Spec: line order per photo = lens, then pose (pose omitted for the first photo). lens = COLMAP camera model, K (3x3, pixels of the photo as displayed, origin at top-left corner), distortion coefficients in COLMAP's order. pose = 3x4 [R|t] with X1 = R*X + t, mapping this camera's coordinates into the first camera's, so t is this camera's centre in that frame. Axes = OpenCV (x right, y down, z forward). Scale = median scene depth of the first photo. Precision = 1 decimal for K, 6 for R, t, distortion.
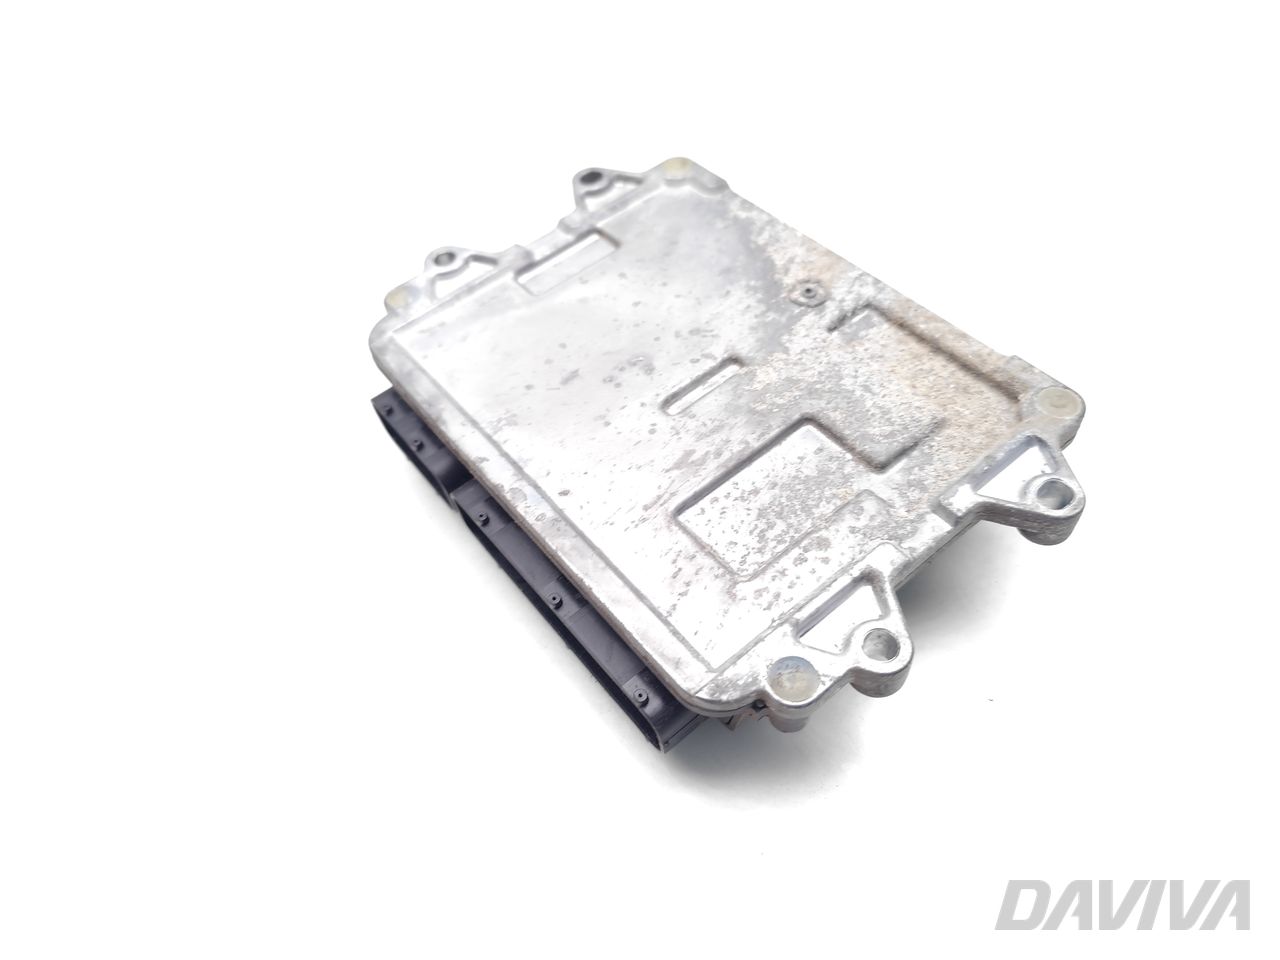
lens RADIAL K [[956.1, 0, 640.0], [0, 956.1, 480.0], [0, 0, 1]] dist [-0.008742, -0.001352]
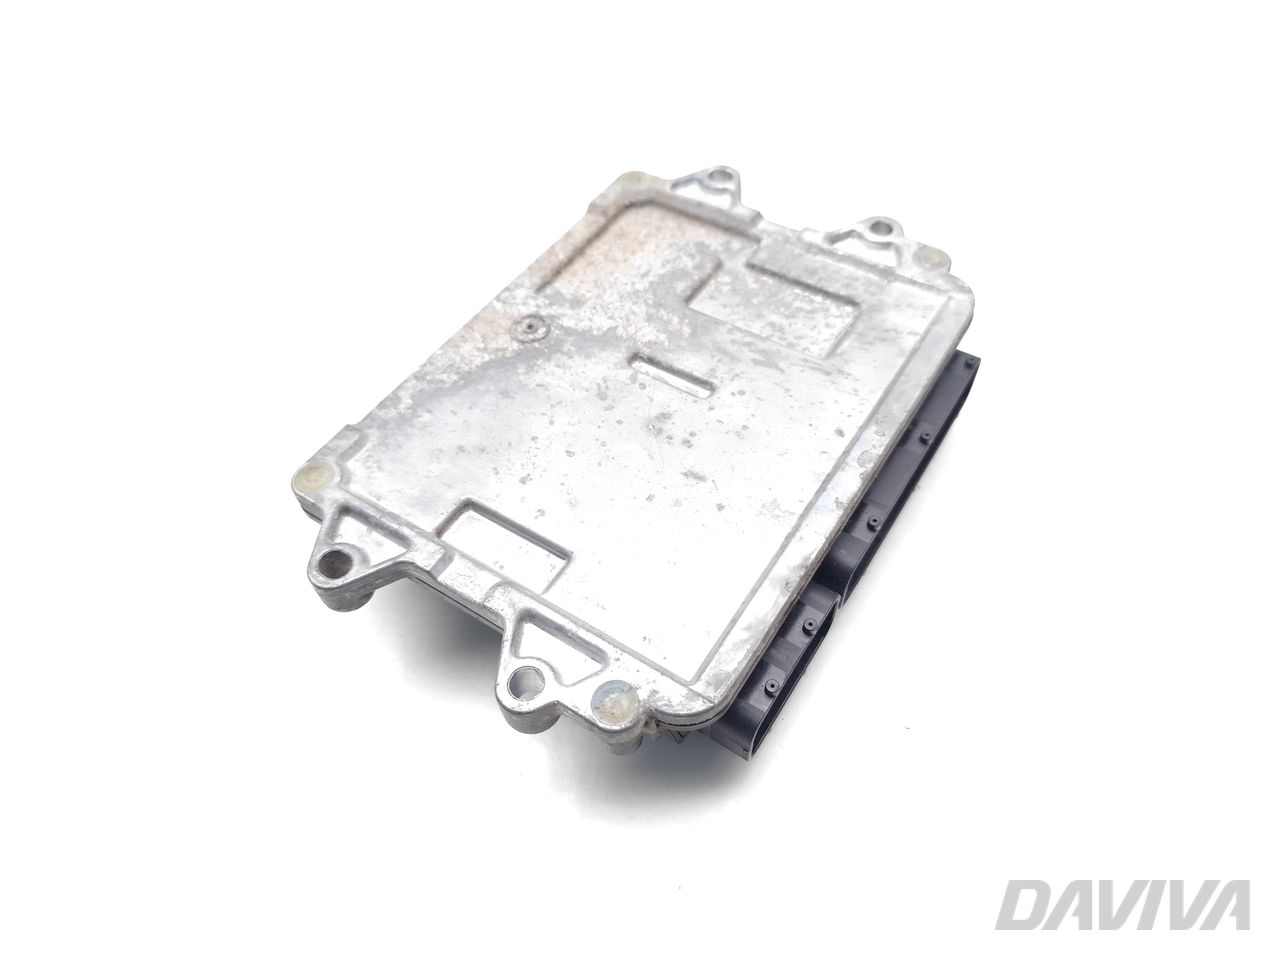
lens RADIAL K [[898.8, 0, 640.0], [0, 898.8, 480.0], [0, 0, 1]] dist [0.077406, -0.000582]
pose [[-0.306472, -0.663789, 0.682246, -0.659488], [0.795767, 0.214633, 0.566293, -0.648289], [-0.522331, 0.716462, 0.462442, 0.642231]]
